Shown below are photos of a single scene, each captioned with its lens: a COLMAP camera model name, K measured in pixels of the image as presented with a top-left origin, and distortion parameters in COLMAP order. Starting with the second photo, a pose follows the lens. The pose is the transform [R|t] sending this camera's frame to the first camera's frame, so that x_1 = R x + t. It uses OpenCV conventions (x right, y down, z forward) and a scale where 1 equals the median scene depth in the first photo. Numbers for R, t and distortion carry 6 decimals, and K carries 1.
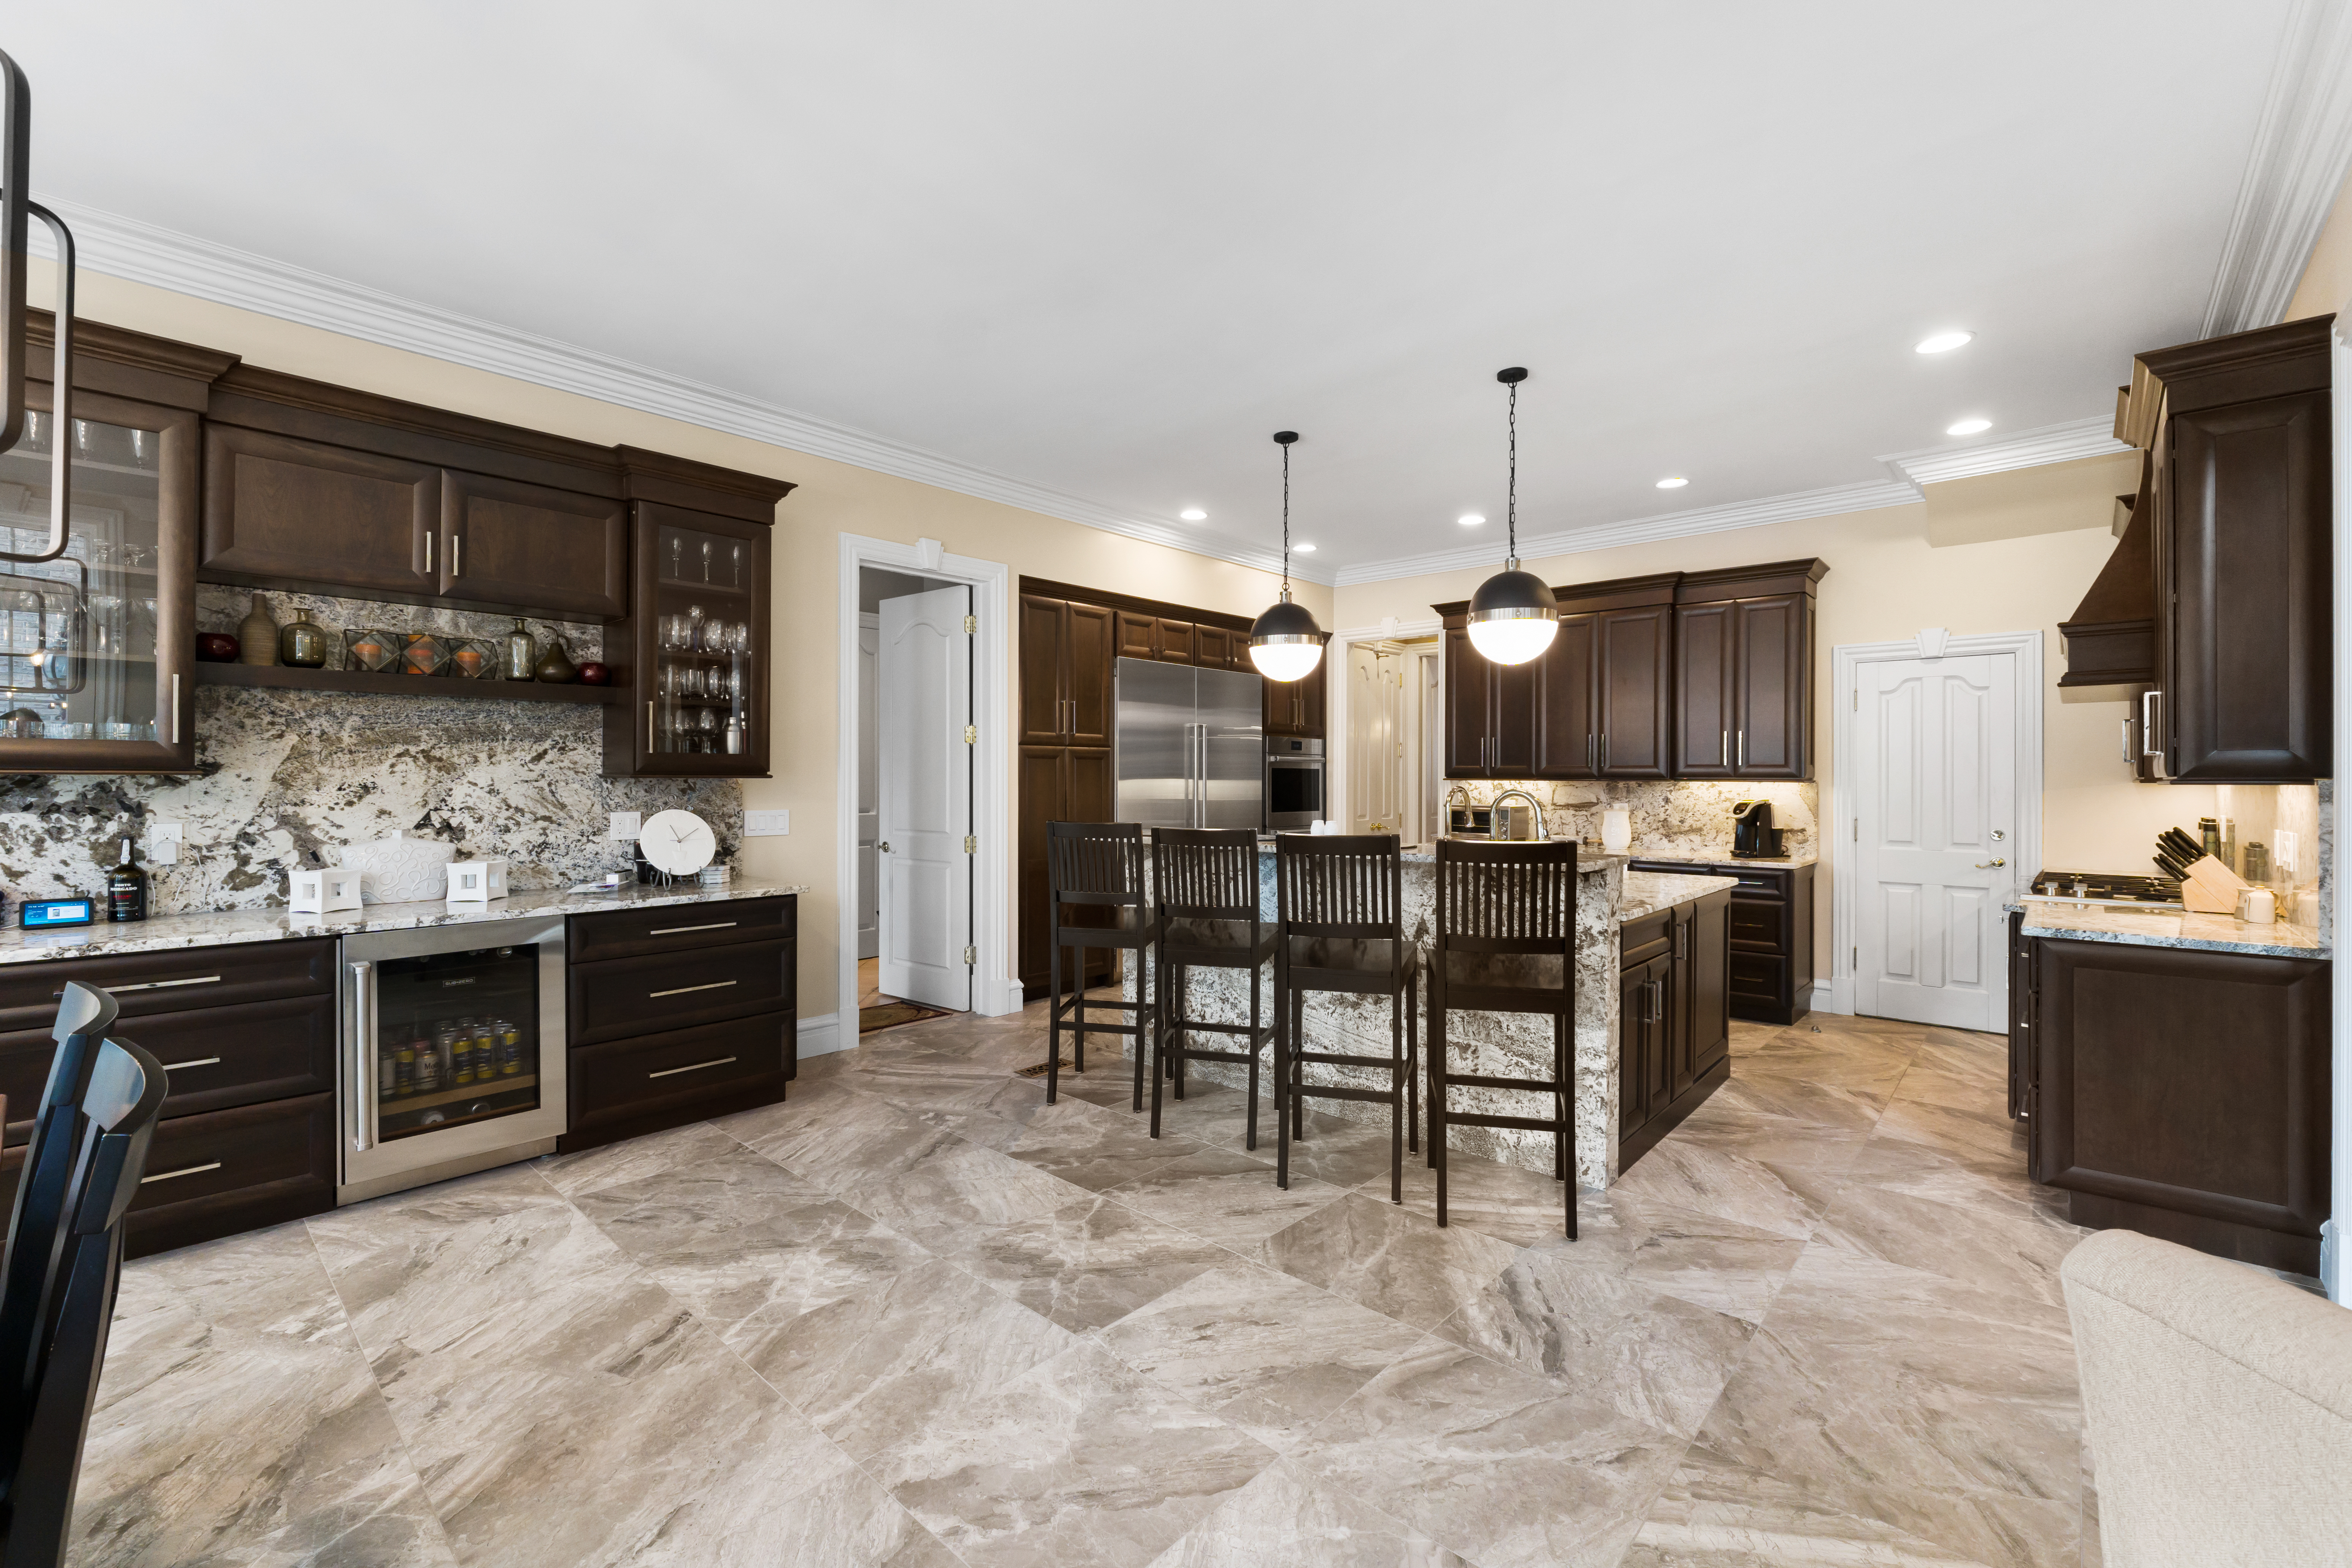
lens RADIAL K [[971.5, 0, 1169.5], [0, 971.5, 773.7], [0, 0, 1]] dist [-0.001595, -0.000061]
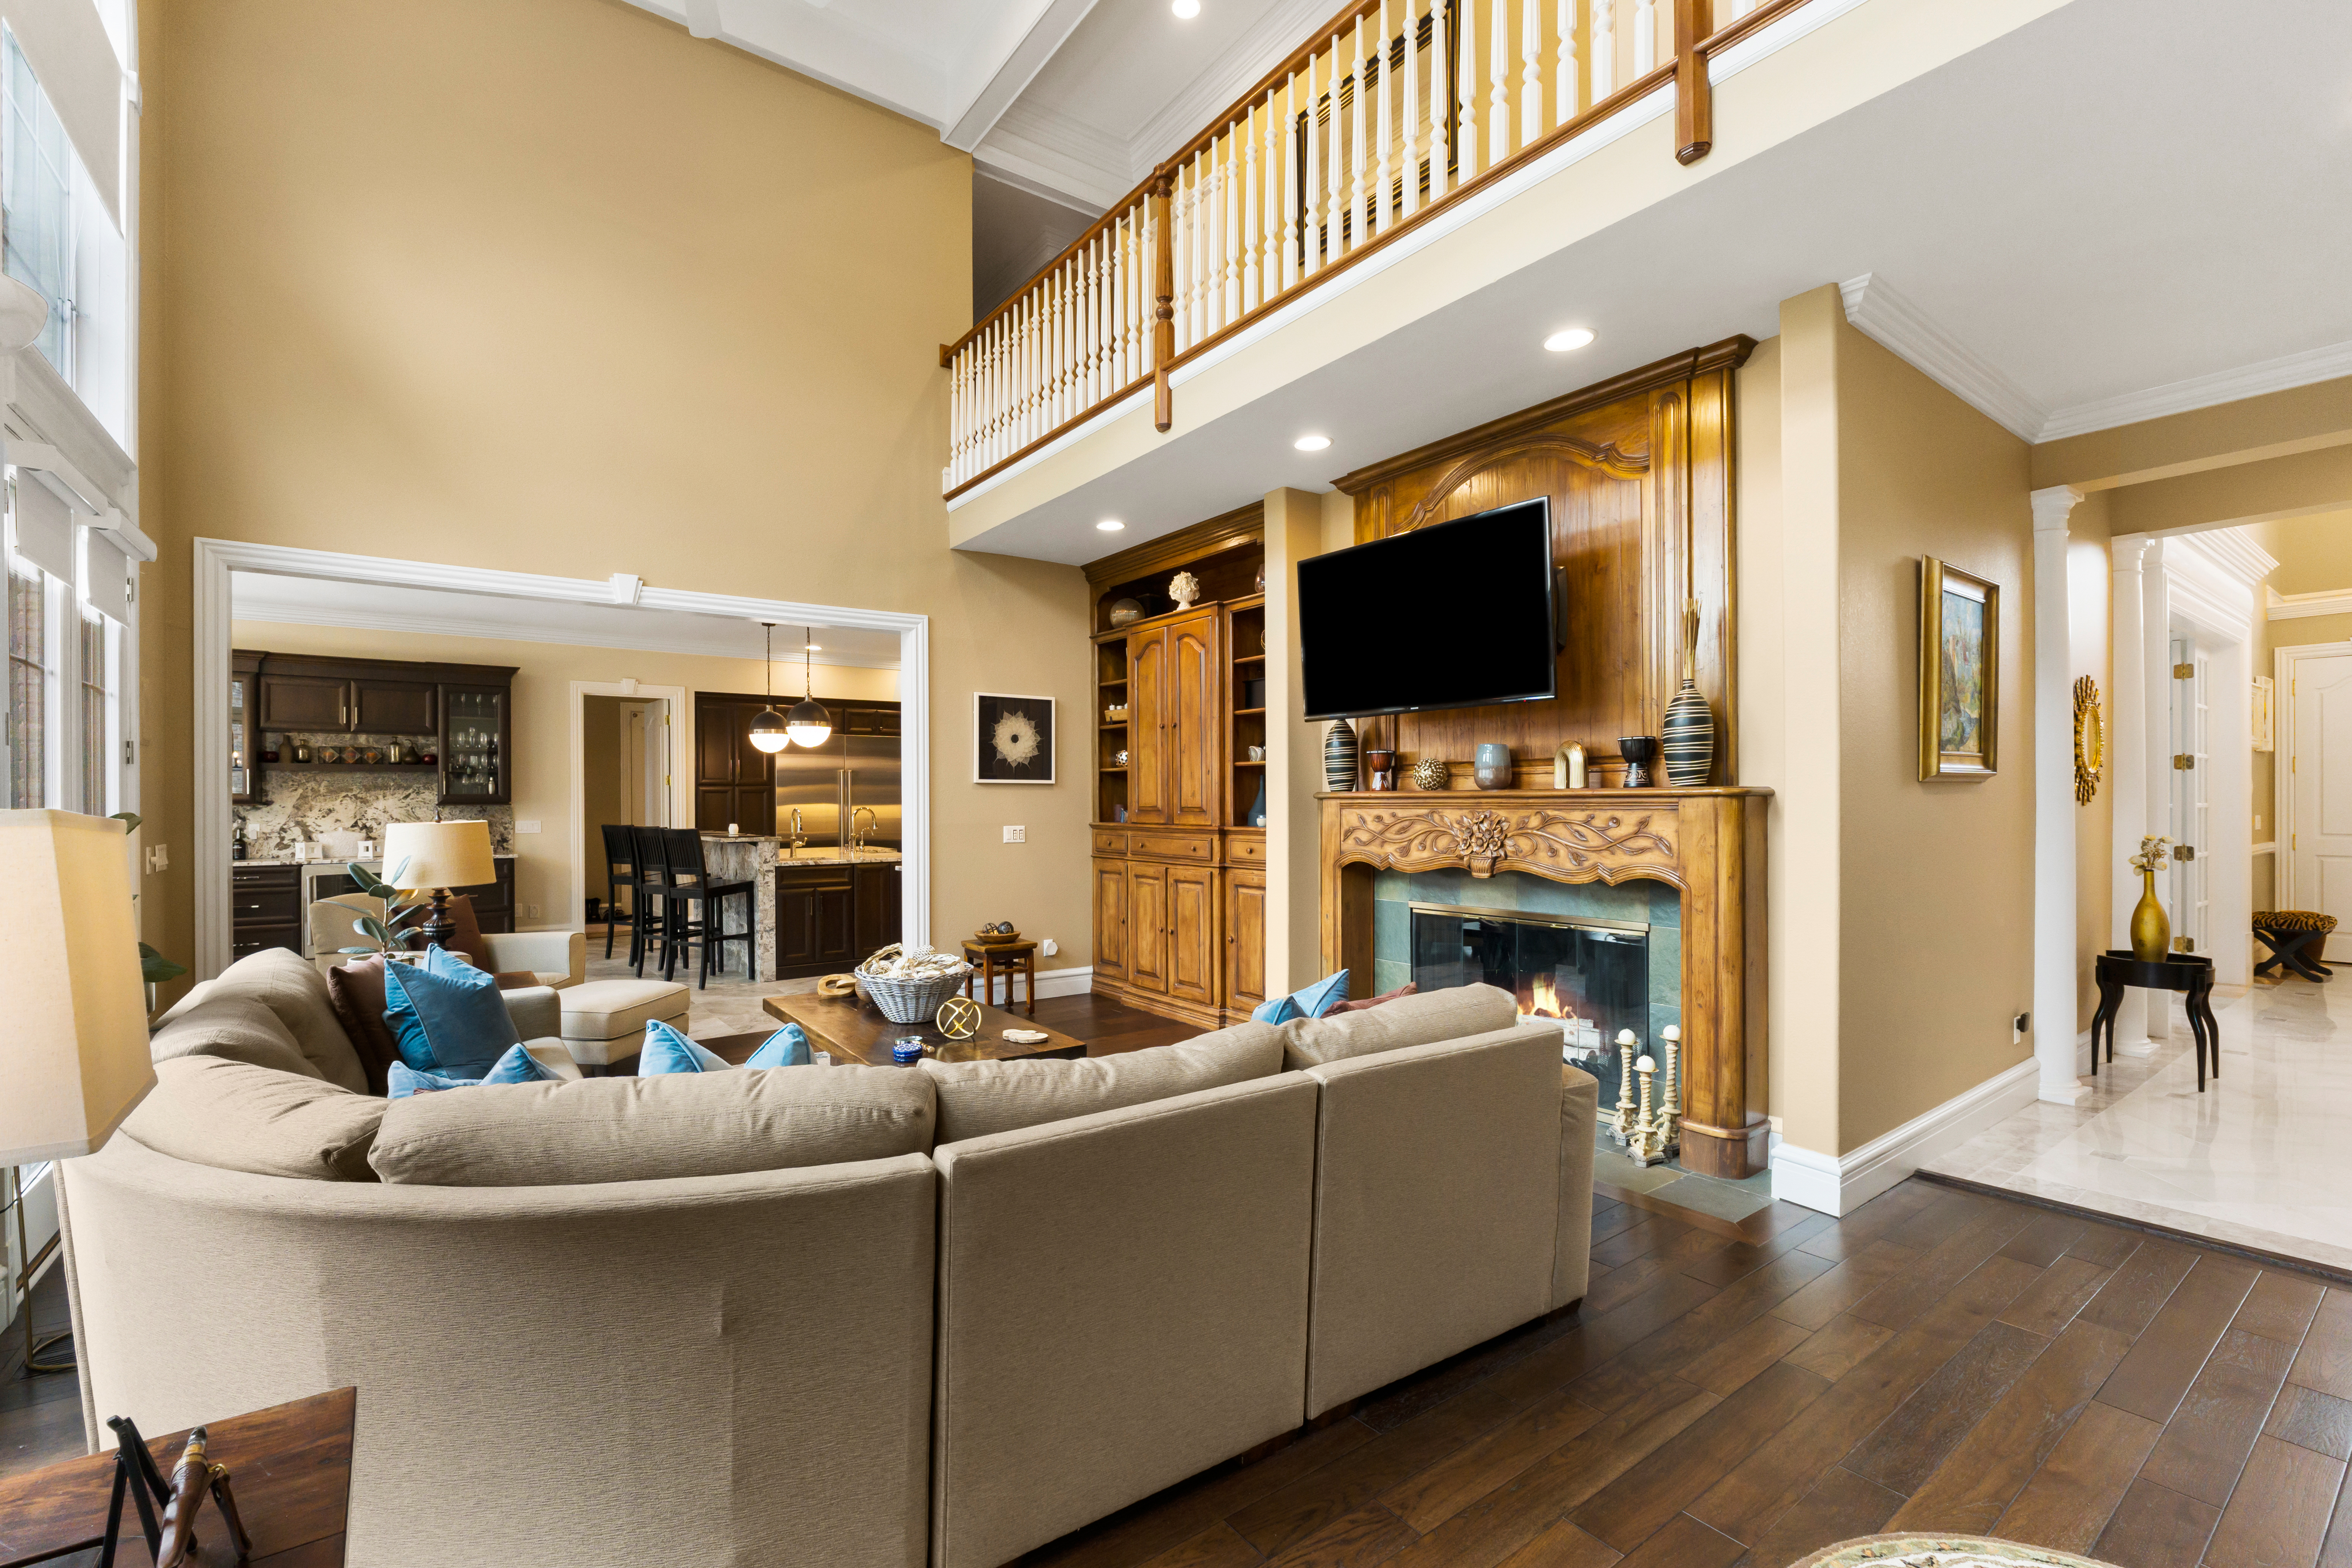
lens RADIAL K [[1021.2, 0, 1188.6], [0, 1021.2, 801.3], [0, 0, 1]] dist [-0.010773, 0.000135]
pose [[0.984388, -0.010643, -0.175693, 1.717950], [0.010099, 0.999941, -0.003993, 0.023648], [0.175725, 0.002156, 0.984437, -1.111003]]
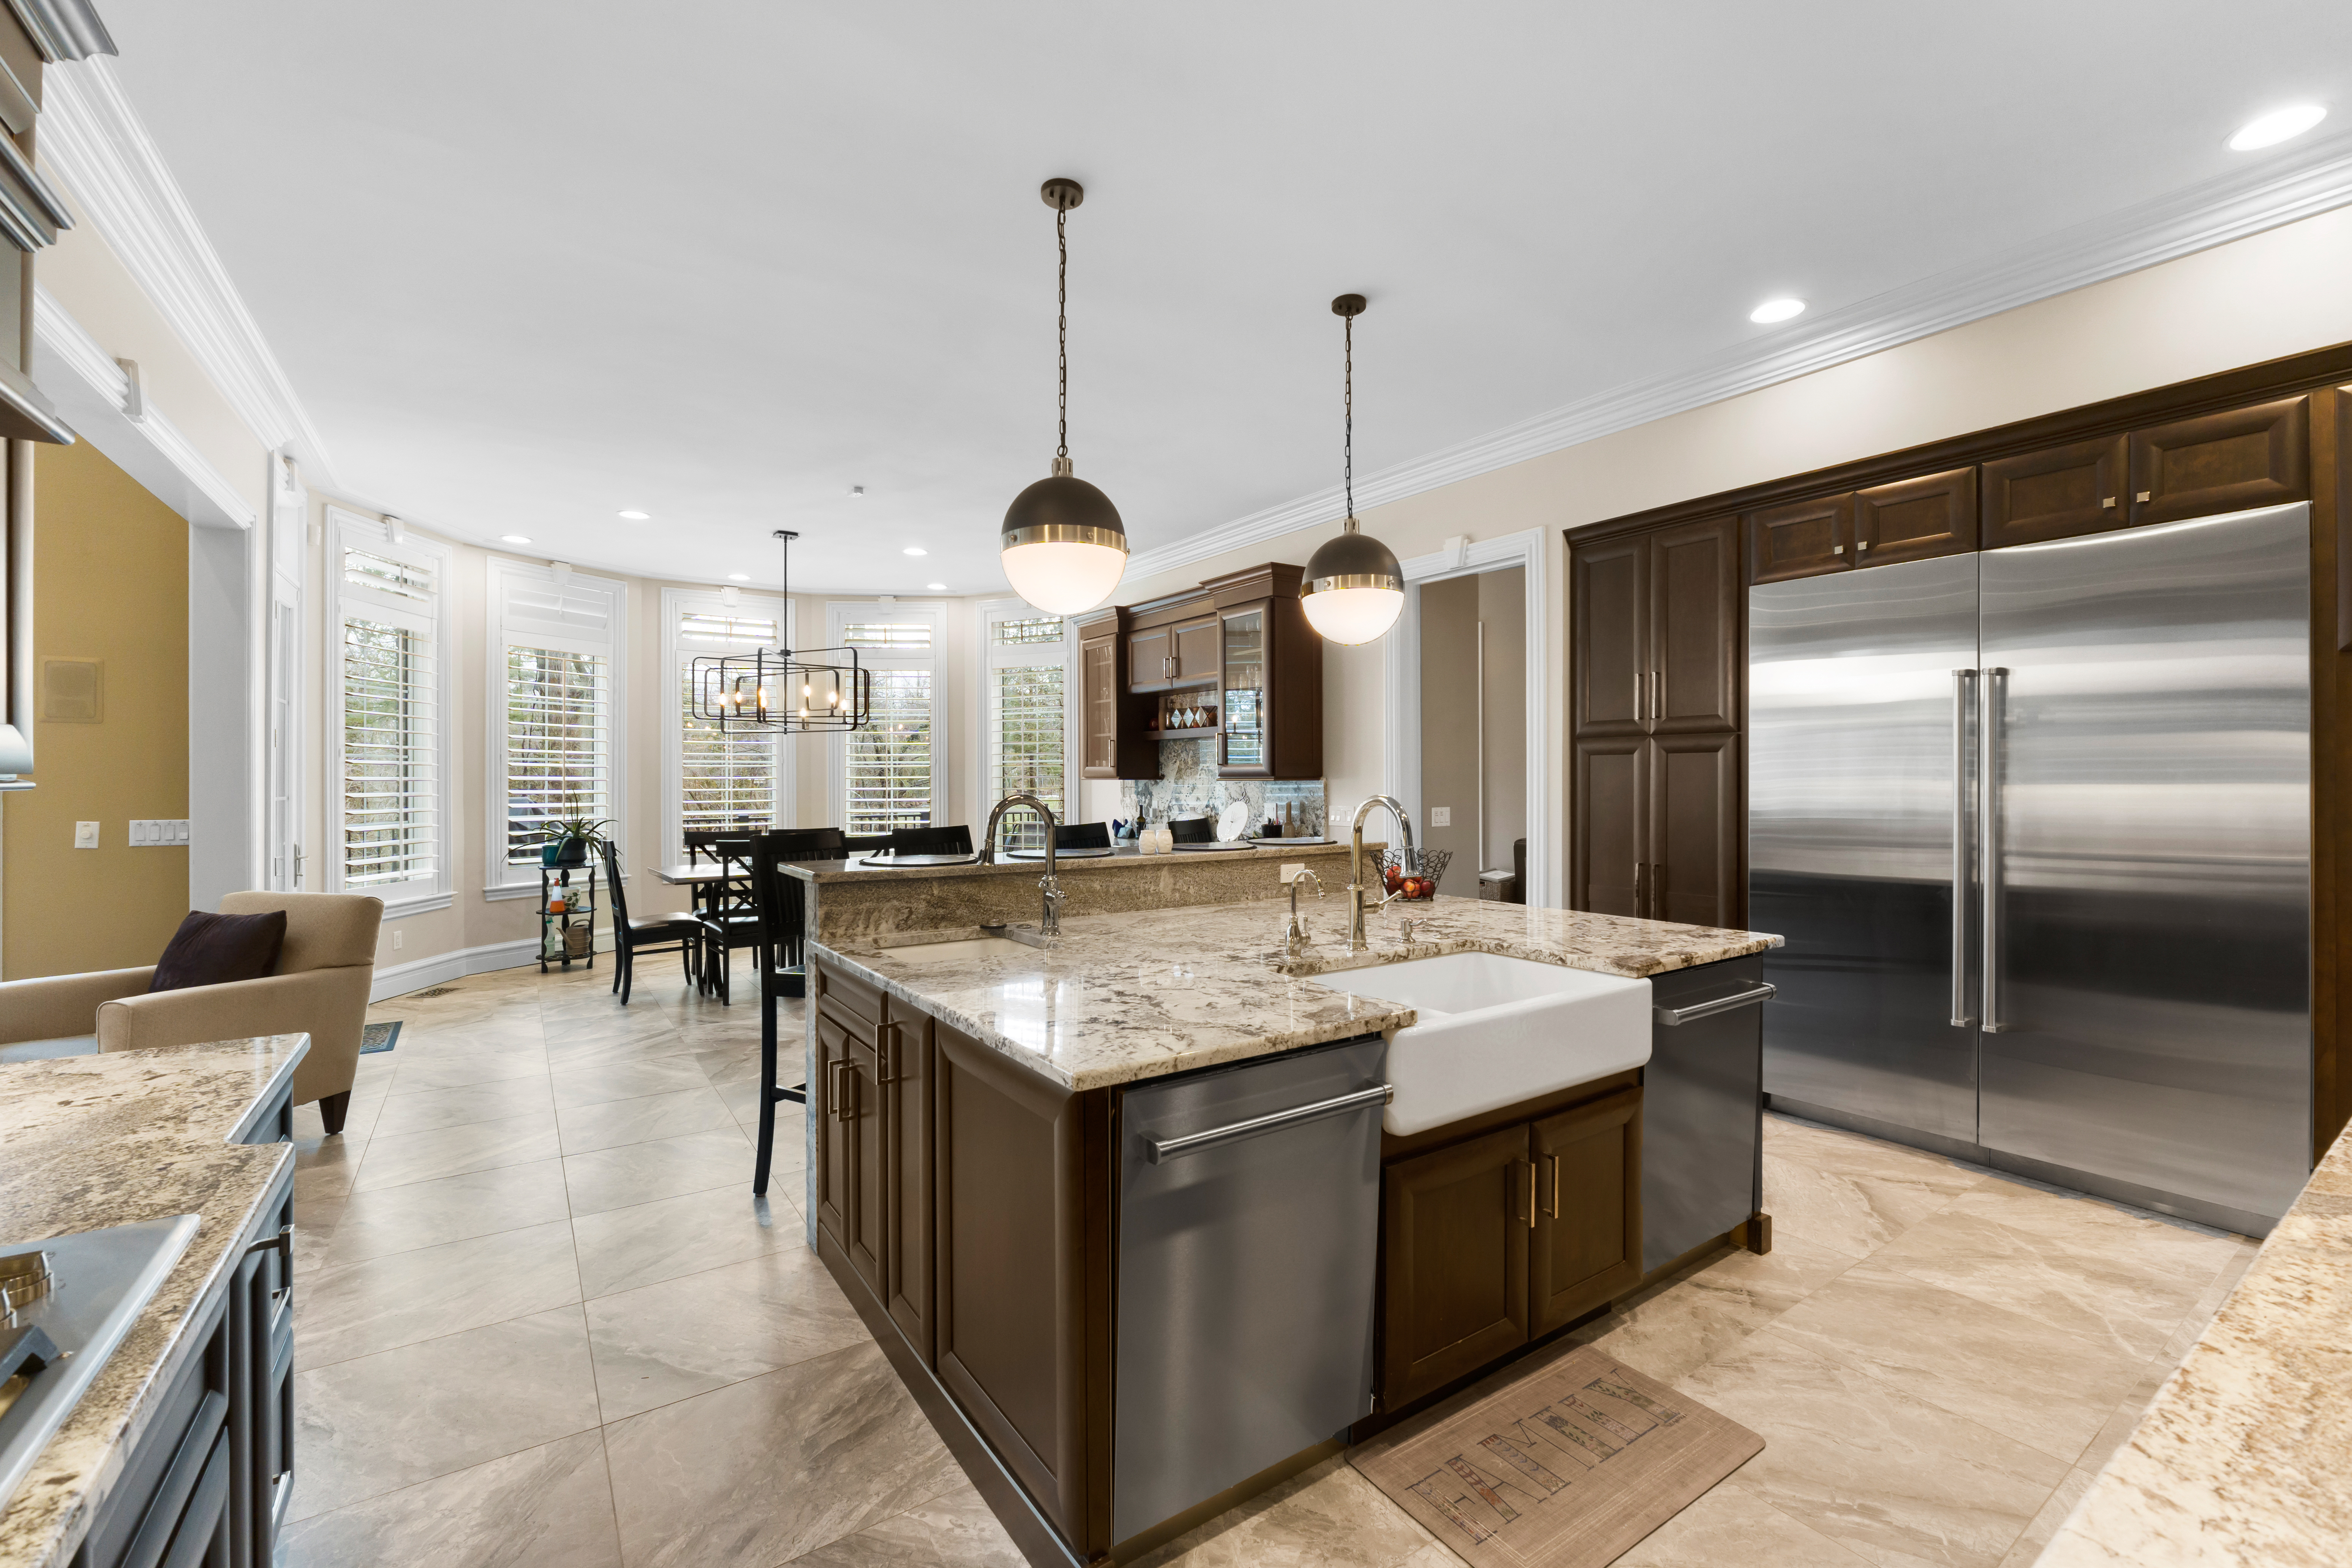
lens RADIAL K [[971.5, 0, 1169.5], [0, 971.5, 773.7], [0, 0, 1]] dist [-0.001595, -0.000061]
pose [[-0.223096, -0.012326, -0.974719, 1.130950], [0.000207, 0.999919, -0.012692, 0.014659], [0.974797, -0.003034, -0.223075, 1.382185]]
